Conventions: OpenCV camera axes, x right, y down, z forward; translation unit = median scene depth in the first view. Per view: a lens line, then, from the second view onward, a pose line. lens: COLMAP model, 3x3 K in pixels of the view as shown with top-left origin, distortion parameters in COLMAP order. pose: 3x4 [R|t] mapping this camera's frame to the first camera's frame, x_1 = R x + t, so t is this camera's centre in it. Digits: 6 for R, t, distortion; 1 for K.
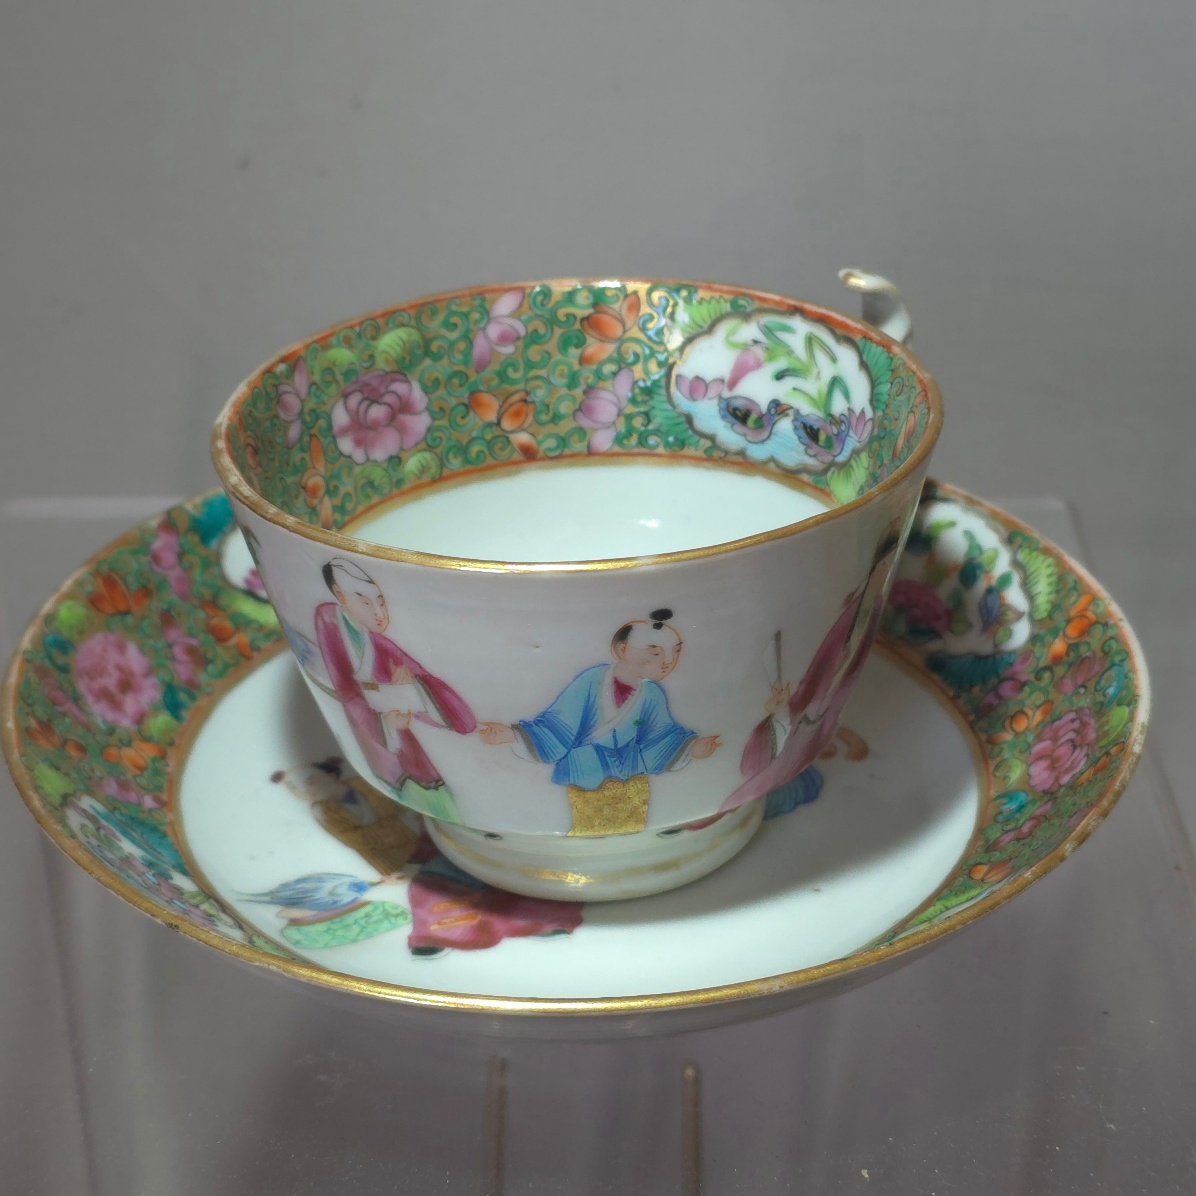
lens RADIAL K [[2748.5, 0, 625.7], [0, 2748.5, 519.4], [0, 0, 1]] dist [0.198318, 0.000000]
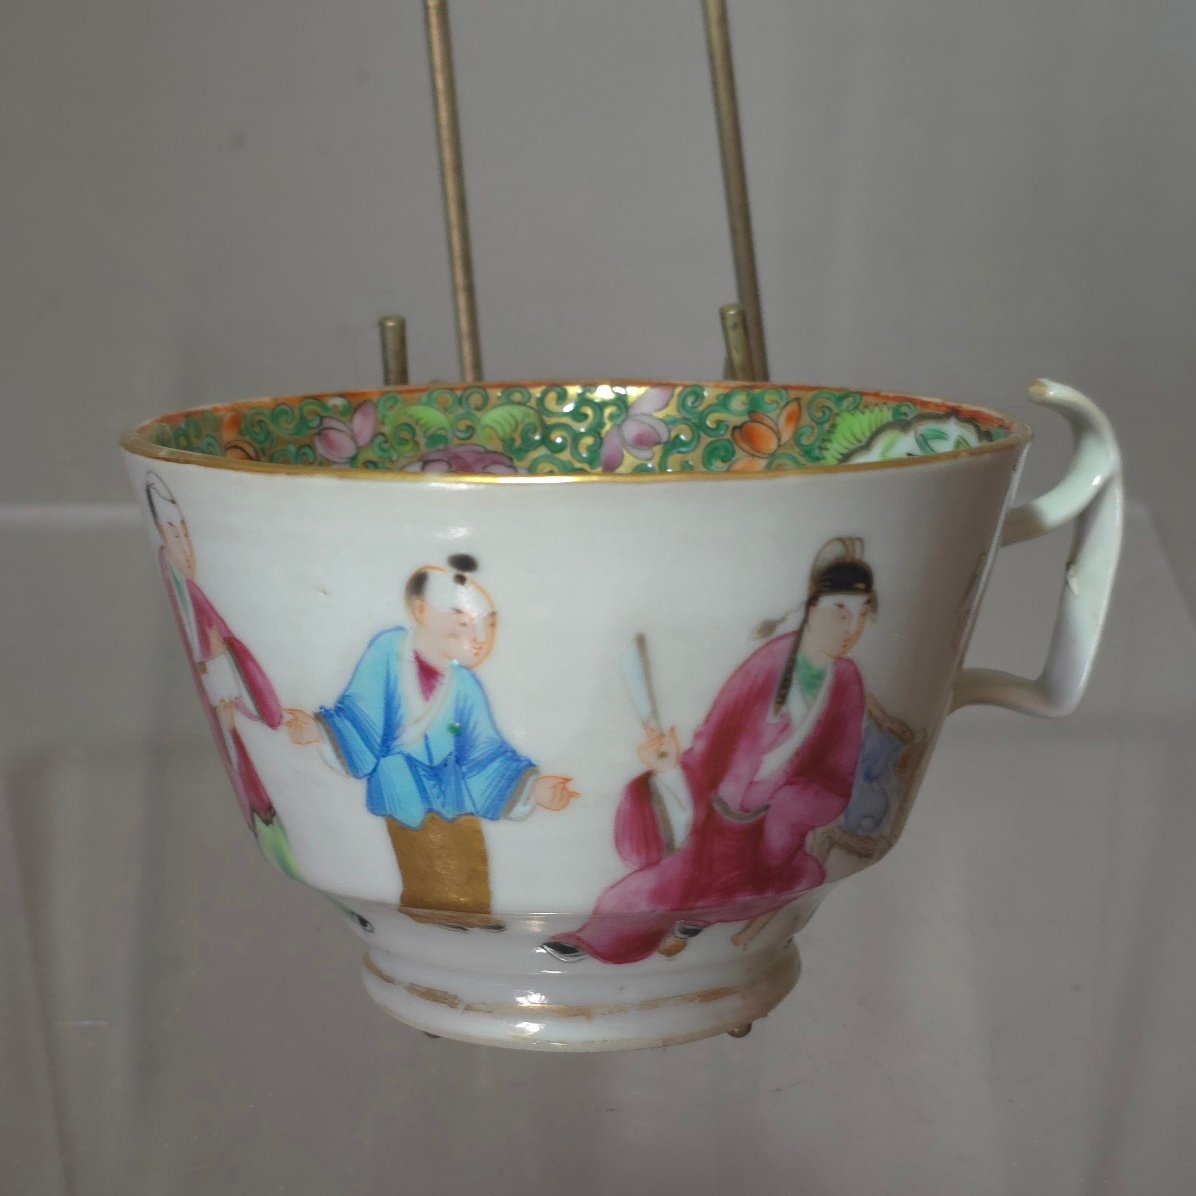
lens RADIAL K [[2748.5, 0, 614.4], [0, 2748.5, 578.2], [0, 0, 1]] dist [0.198318, 0.000000]
pose [[0.901521, 0.095820, -0.421994, 0.315869], [-0.207255, 0.951663, -0.226679, 0.171341], [0.379876, 0.291816, 0.877803, 0.279225]]
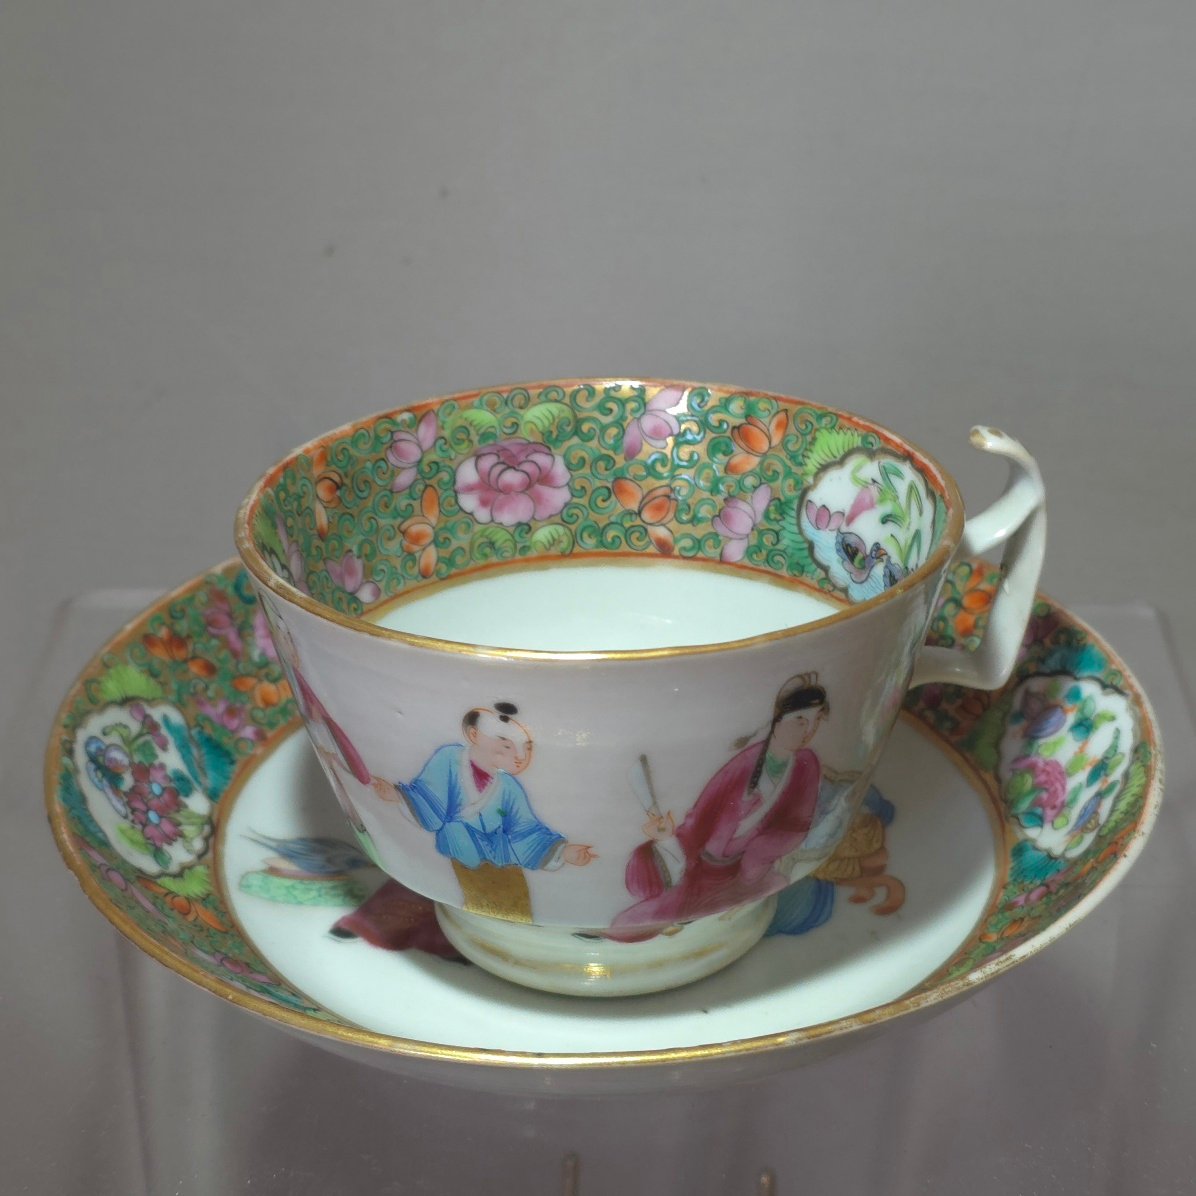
lens RADIAL K [[2748.5, 0, 608.9], [0, 2748.5, 517.6], [0, 0, 1]] dist [0.198318, 0.000000]
pose [[0.890646, 0.195035, -0.410744, 0.372738], [-0.208370, 0.977970, 0.012548, -0.045232], [0.404142, 0.074411, 0.911665, 0.073673]]
